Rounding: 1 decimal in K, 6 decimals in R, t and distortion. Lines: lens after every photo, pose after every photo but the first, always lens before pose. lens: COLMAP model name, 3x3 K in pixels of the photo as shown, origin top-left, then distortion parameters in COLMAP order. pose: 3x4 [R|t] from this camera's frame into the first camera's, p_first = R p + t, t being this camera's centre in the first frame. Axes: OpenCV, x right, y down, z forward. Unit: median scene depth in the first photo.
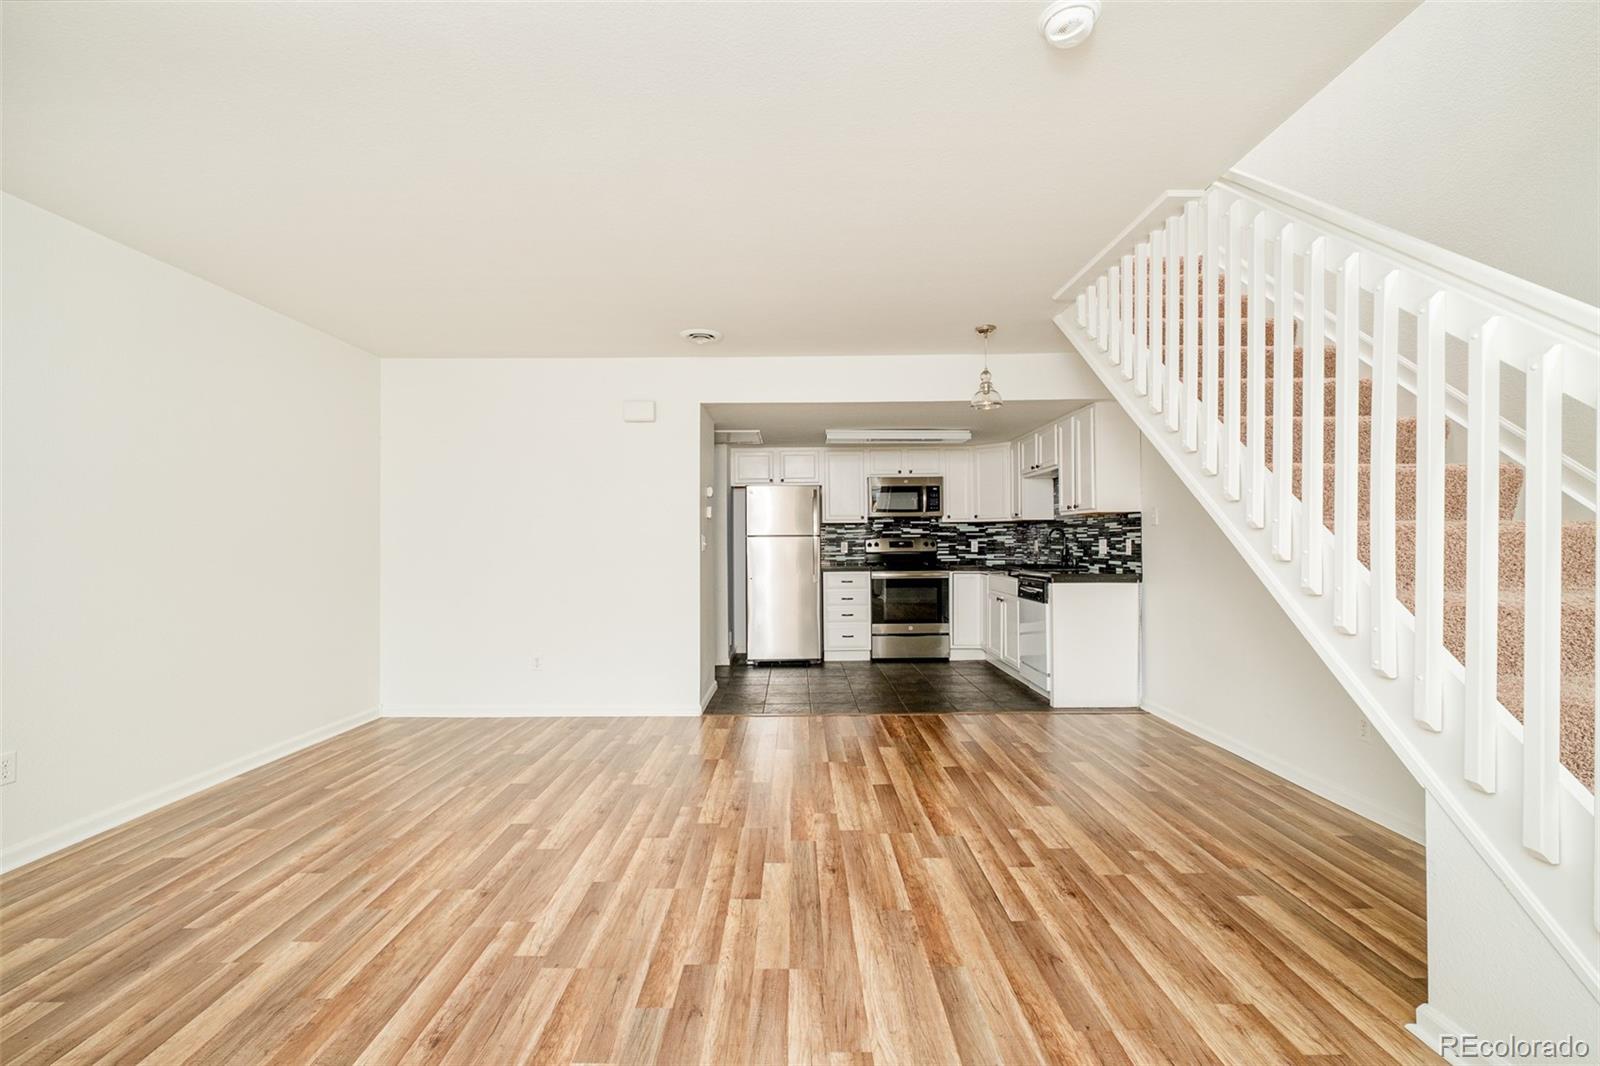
lens RADIAL K [[695.0, 0, 824.0], [0, 695.0, 543.3], [0, 0, 1]] dist [-0.006317, -0.000912]
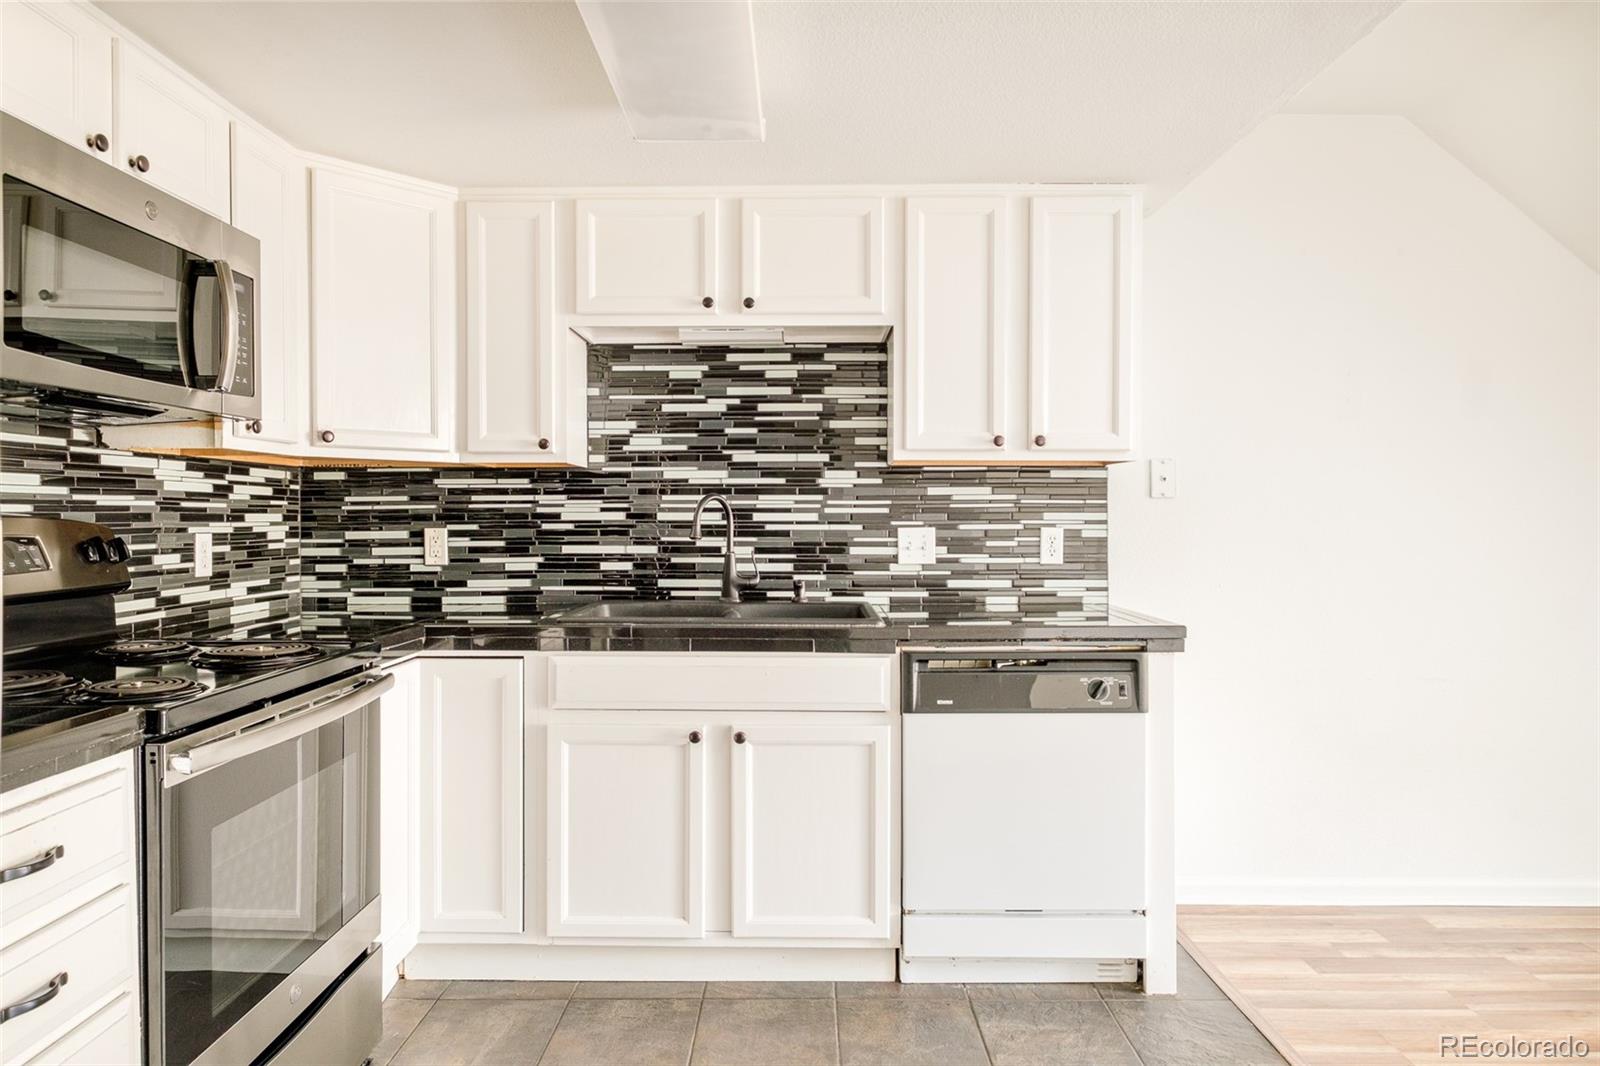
lens RADIAL K [[990.9, 0, 796.9], [0, 990.9, 530.5], [0, 0, 1]] dist [-0.007590, -0.000267]
pose [[0.050079, -0.008245, 0.998711, -0.189467], [0.001954, 0.999965, 0.008157, -0.009839], [-0.998743, 0.001543, 0.050093, 1.153595]]
